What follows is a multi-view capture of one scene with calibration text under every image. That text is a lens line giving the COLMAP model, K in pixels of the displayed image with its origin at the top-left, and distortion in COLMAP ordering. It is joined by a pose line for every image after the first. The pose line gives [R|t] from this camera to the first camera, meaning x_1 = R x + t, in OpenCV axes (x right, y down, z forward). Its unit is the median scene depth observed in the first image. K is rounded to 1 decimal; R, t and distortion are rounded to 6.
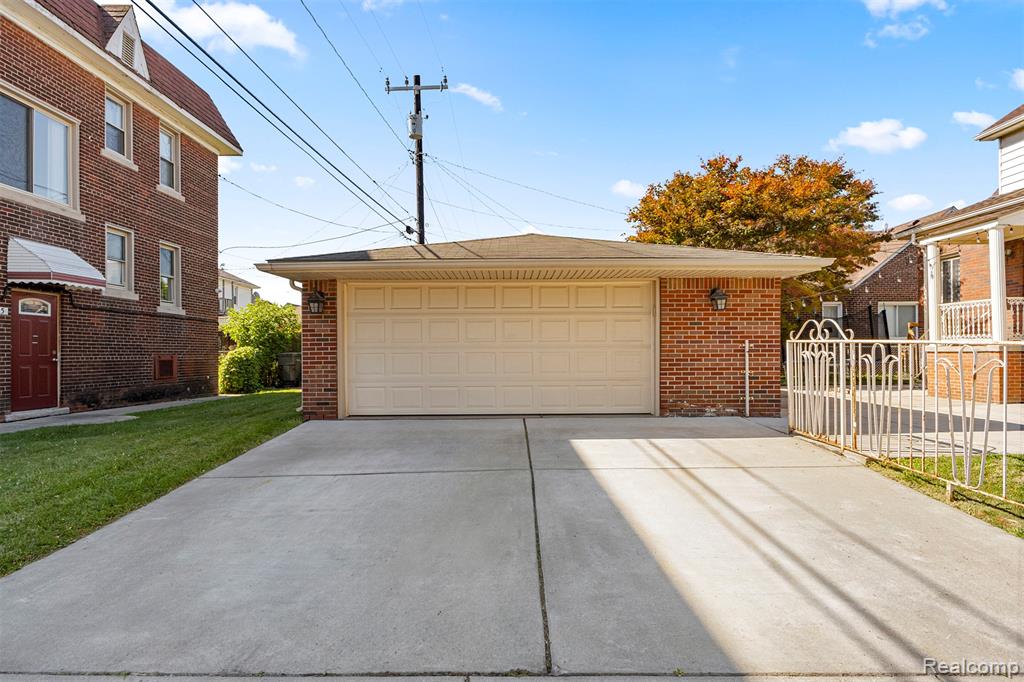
lens RADIAL K [[530.0, 0, 511.7], [0, 530.0, 345.2], [0, 0, 1]] dist [-0.007120, 0.000689]
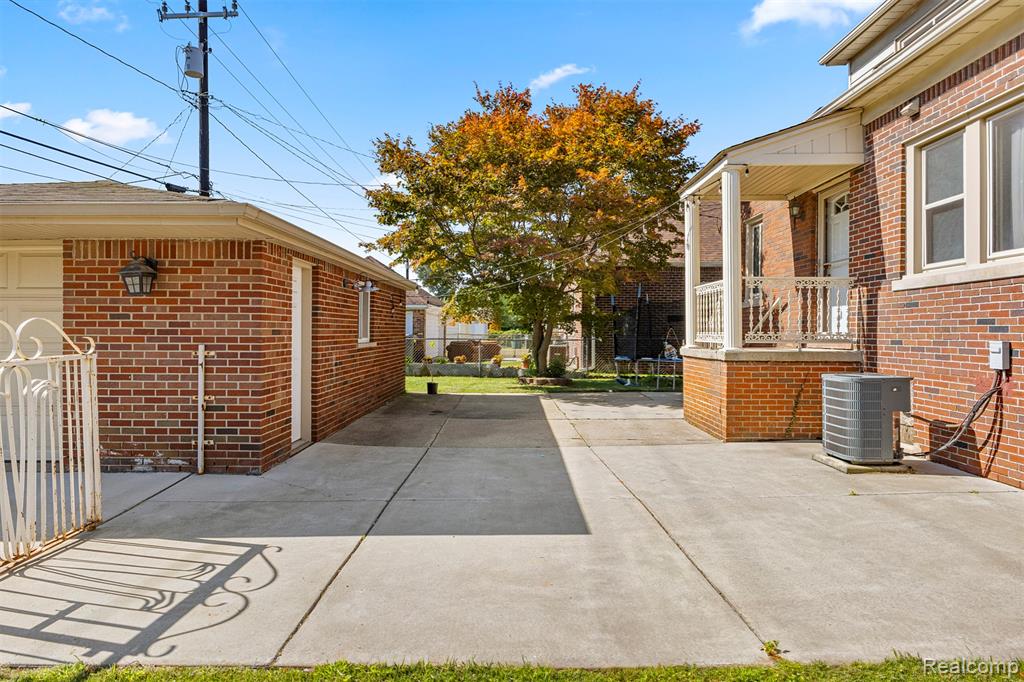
lens RADIAL K [[557.4, 0, 511.2], [0, 557.4, 330.2], [0, 0, 1]] dist [-0.006907, -0.000832]
pose [[0.999908, 0.009592, -0.009569, 0.795817], [-0.009502, 0.999911, 0.009322, -0.035303], [0.009658, -0.009230, 0.999911, 0.375257]]
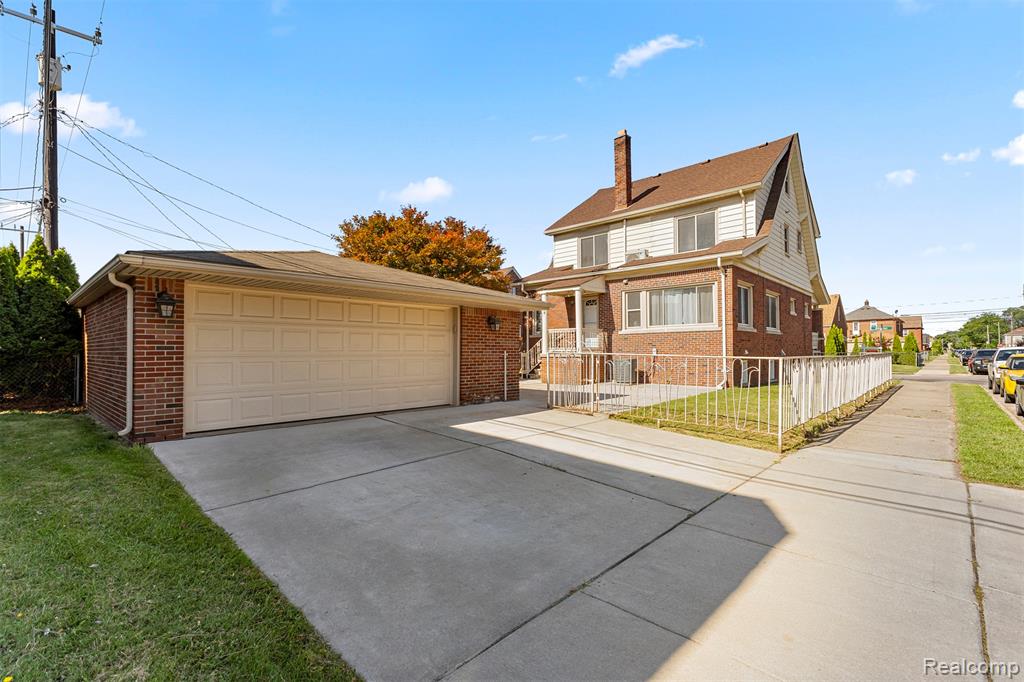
lens RADIAL K [[466.2, 0, 512.0], [0, 466.2, 341.0], [0, 0, 1]] dist [-0.008256, 0.000164]
pose [[0.680548, 0.020283, 0.732423, -0.524854], [-0.007523, 0.999758, -0.020696, -0.010301], [-0.732665, 0.008575, 0.680535, 0.070732]]
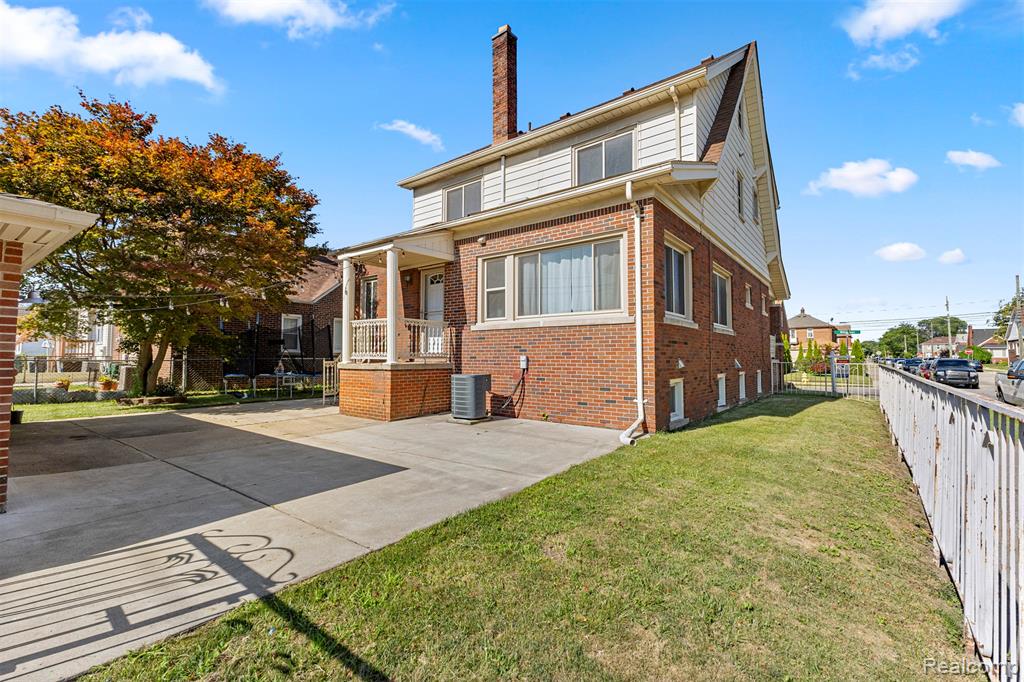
lens RADIAL K [[448.9, 0, 511.2], [0, 448.9, 332.5], [0, 0, 1]] dist [0.001710, 0.000090]
pose [[0.610226, 0.050131, 0.790640, 0.448216], [-0.016704, 0.998588, -0.050423, -0.024542], [-0.792051, 0.017563, 0.610202, 0.336770]]
